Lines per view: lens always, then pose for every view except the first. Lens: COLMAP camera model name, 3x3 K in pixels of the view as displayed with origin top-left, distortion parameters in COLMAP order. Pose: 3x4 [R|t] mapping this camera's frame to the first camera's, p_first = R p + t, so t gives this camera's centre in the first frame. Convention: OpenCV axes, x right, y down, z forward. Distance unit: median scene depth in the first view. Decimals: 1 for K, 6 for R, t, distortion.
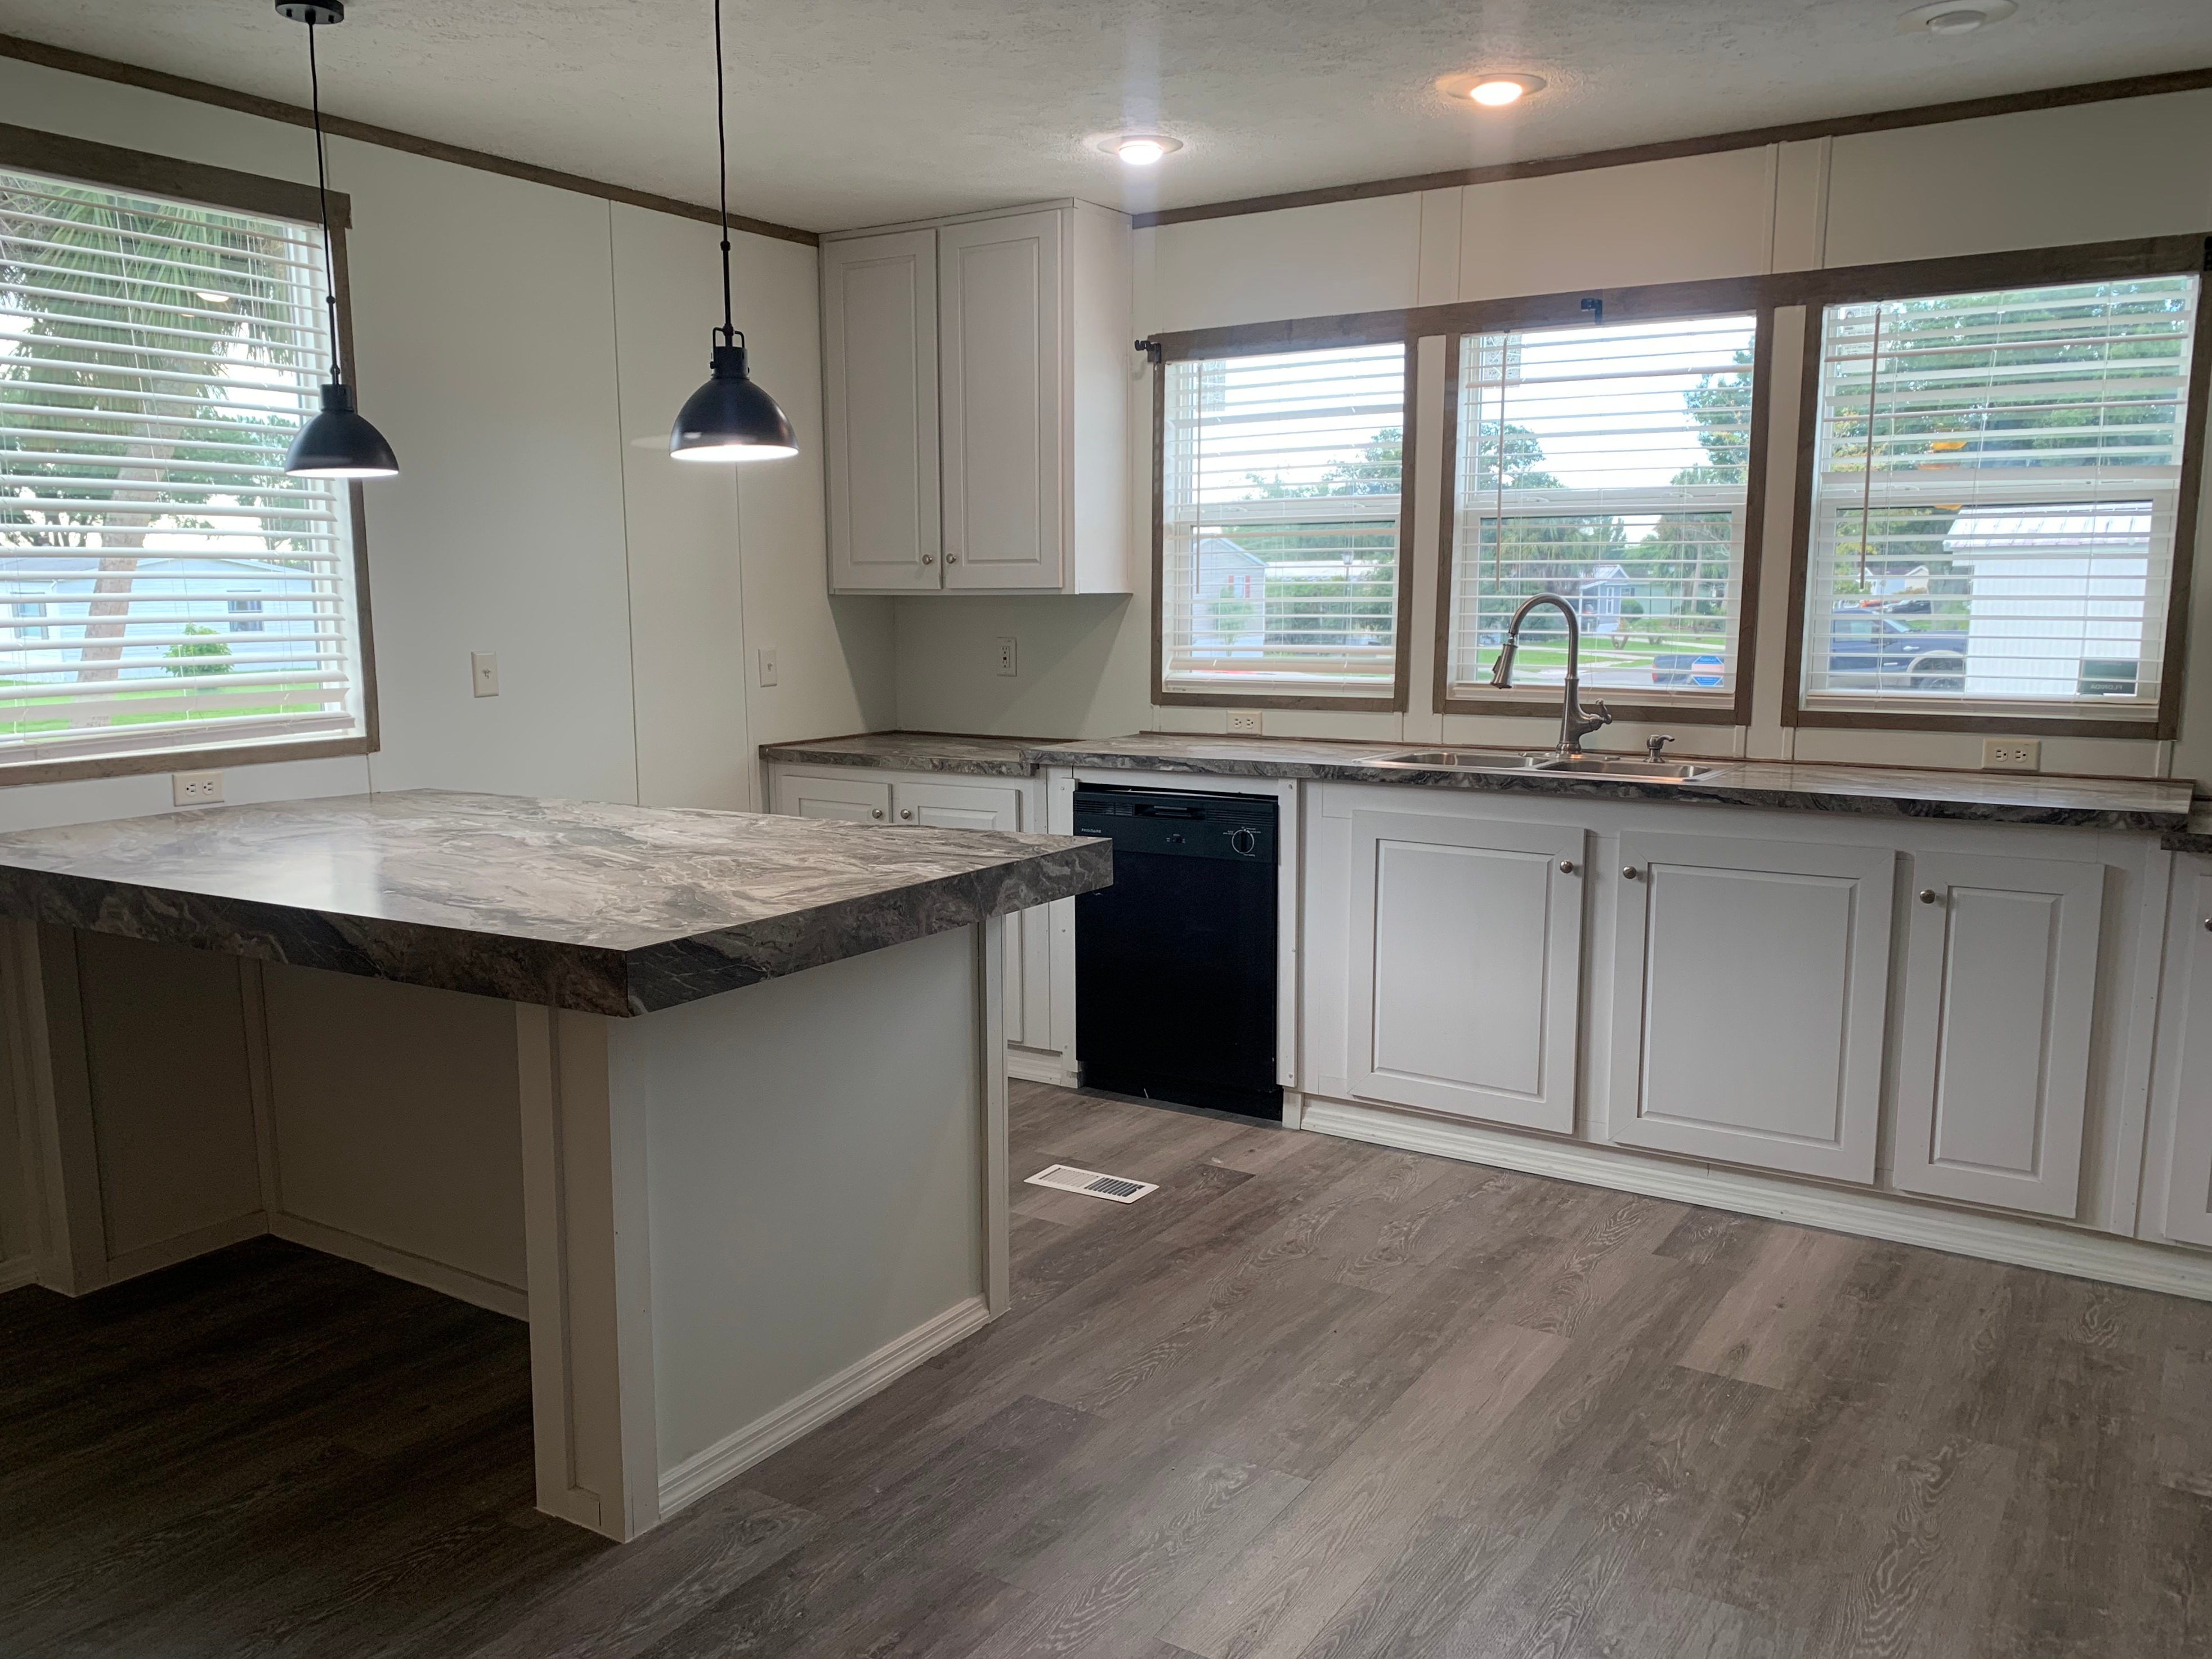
lens RADIAL K [[1763.3, 0, 1108.9], [0, 1763.3, 838.5], [0, 0, 1]] dist [0.039516, -0.009744]
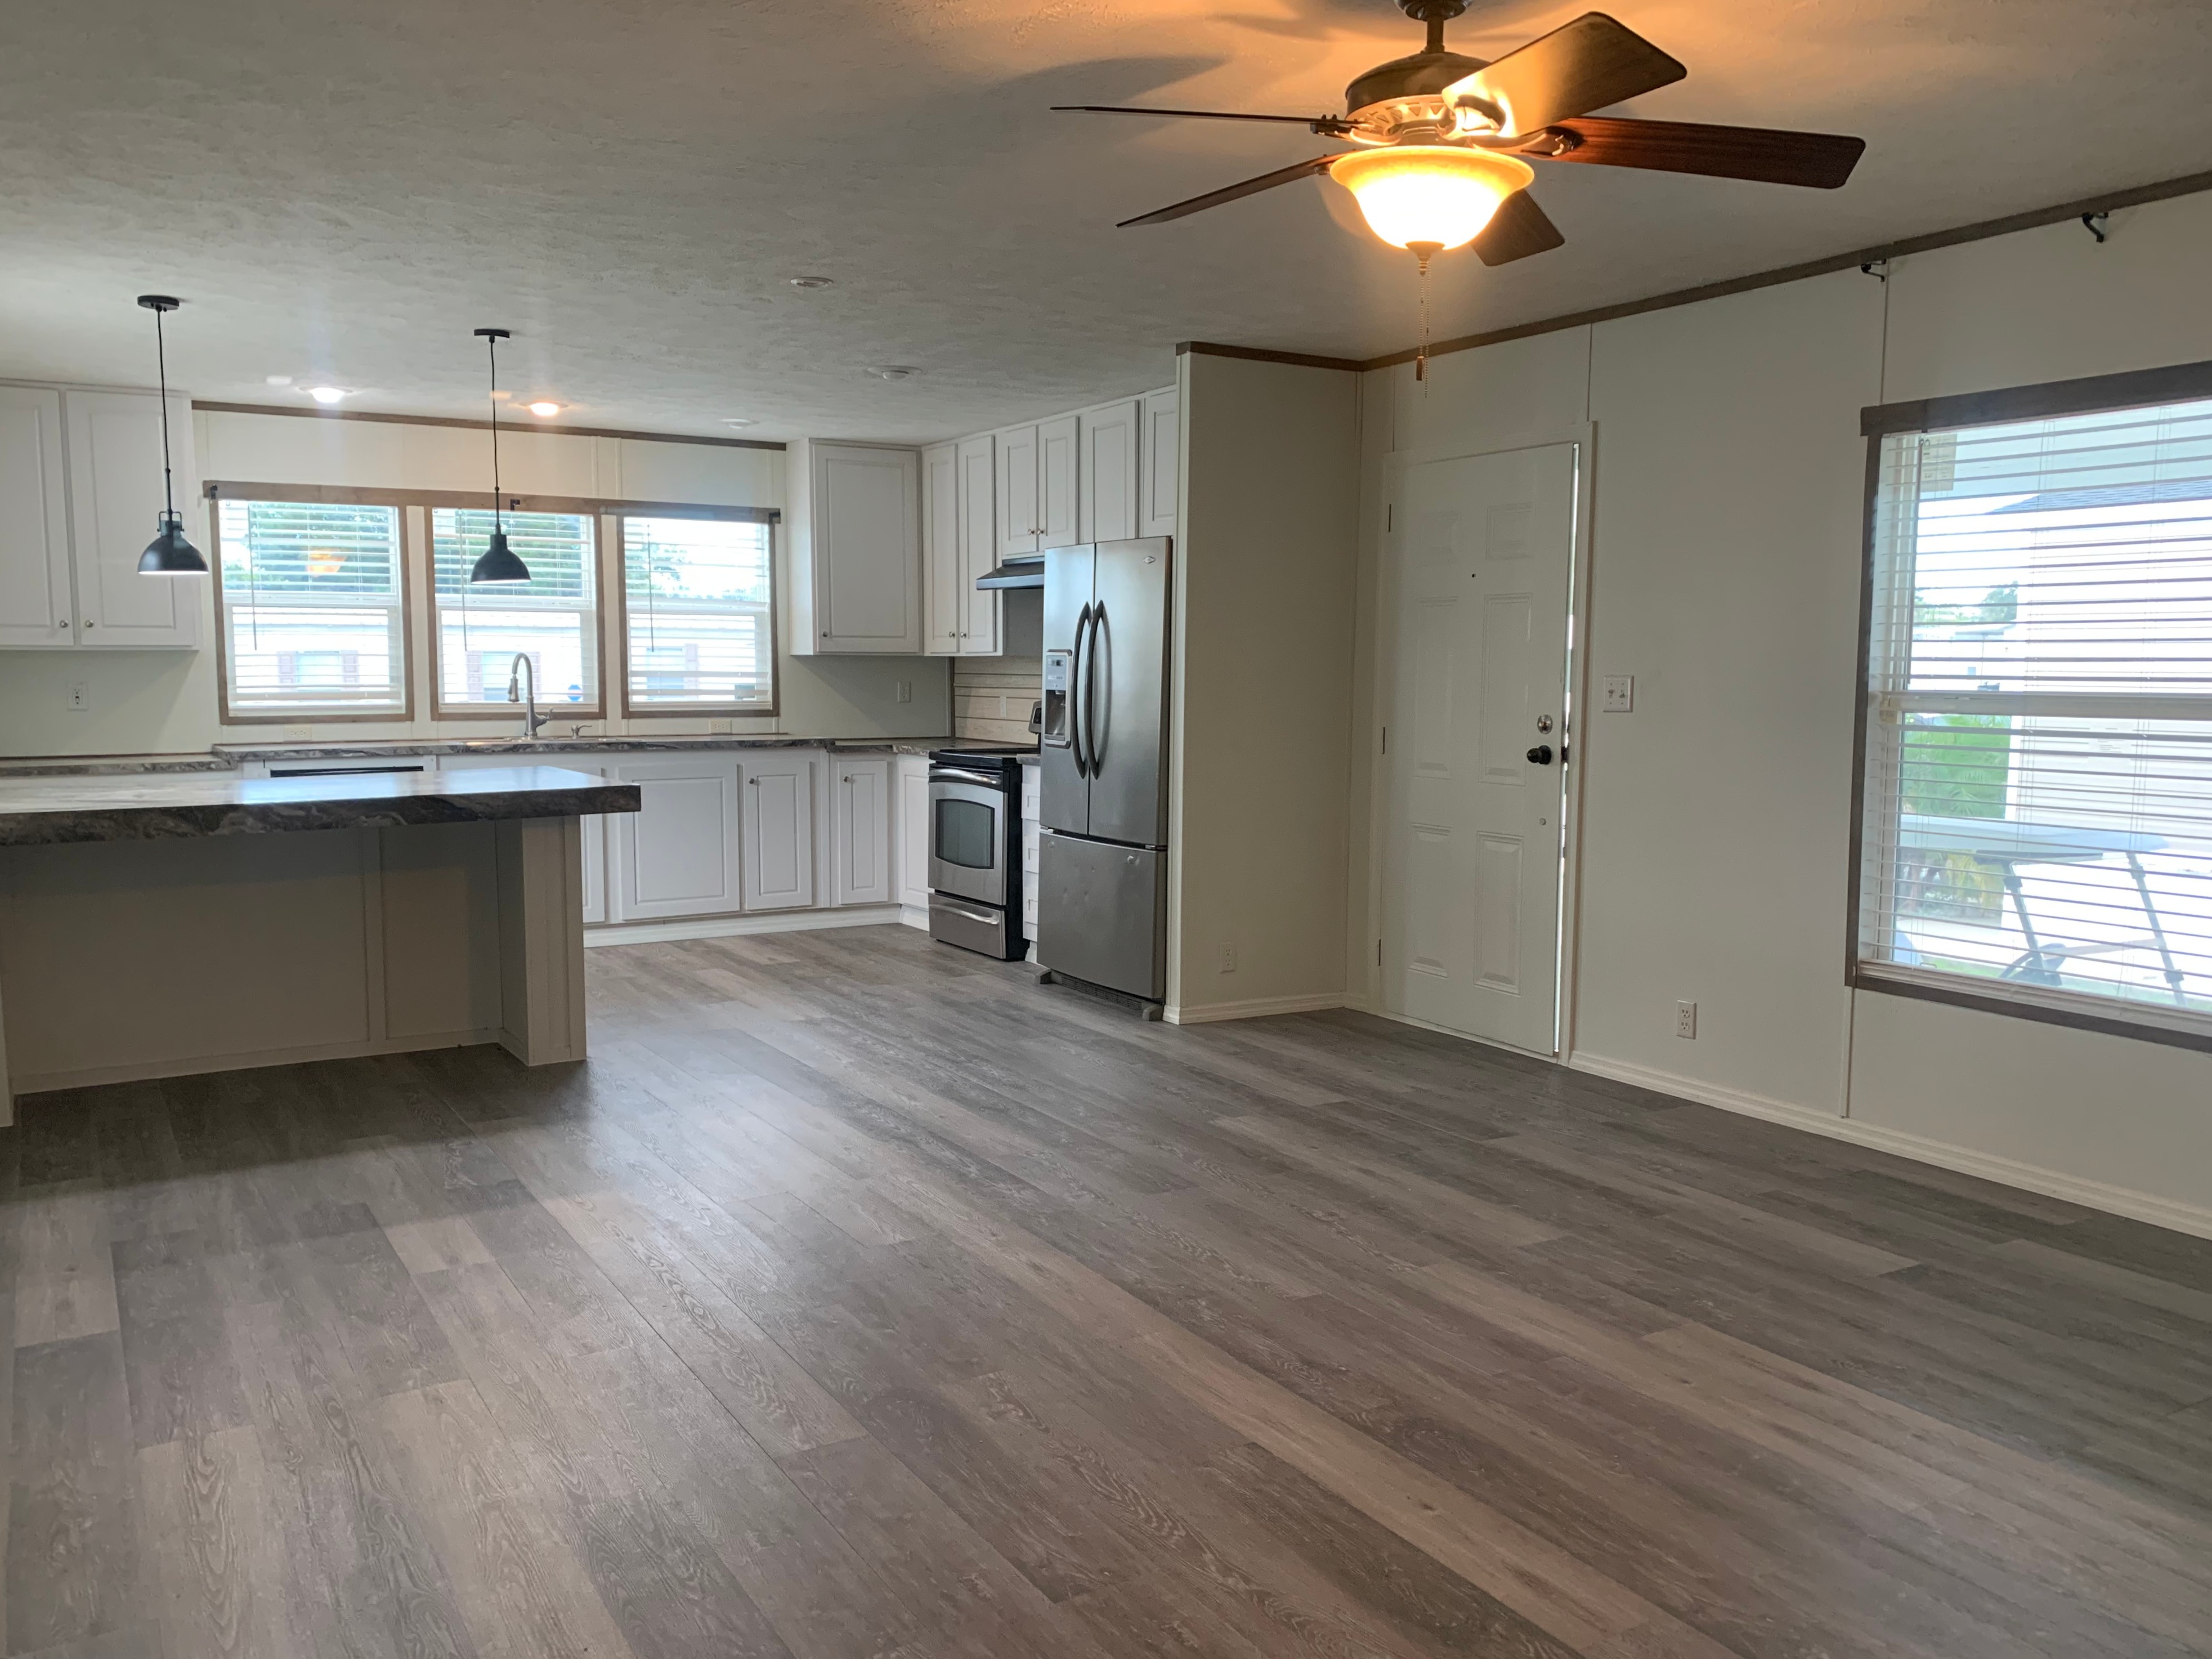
lens RADIAL K [[1763.3, 0, 1103.8], [0, 1763.3, 833.0], [0, 0, 1]] dist [0.039516, -0.009744]
pose [[0.452085, -0.084661, 0.887948, -1.187742], [0.122728, 0.991921, 0.032089, 0.069648], [-0.883491, 0.094469, 0.458823, -0.407408]]
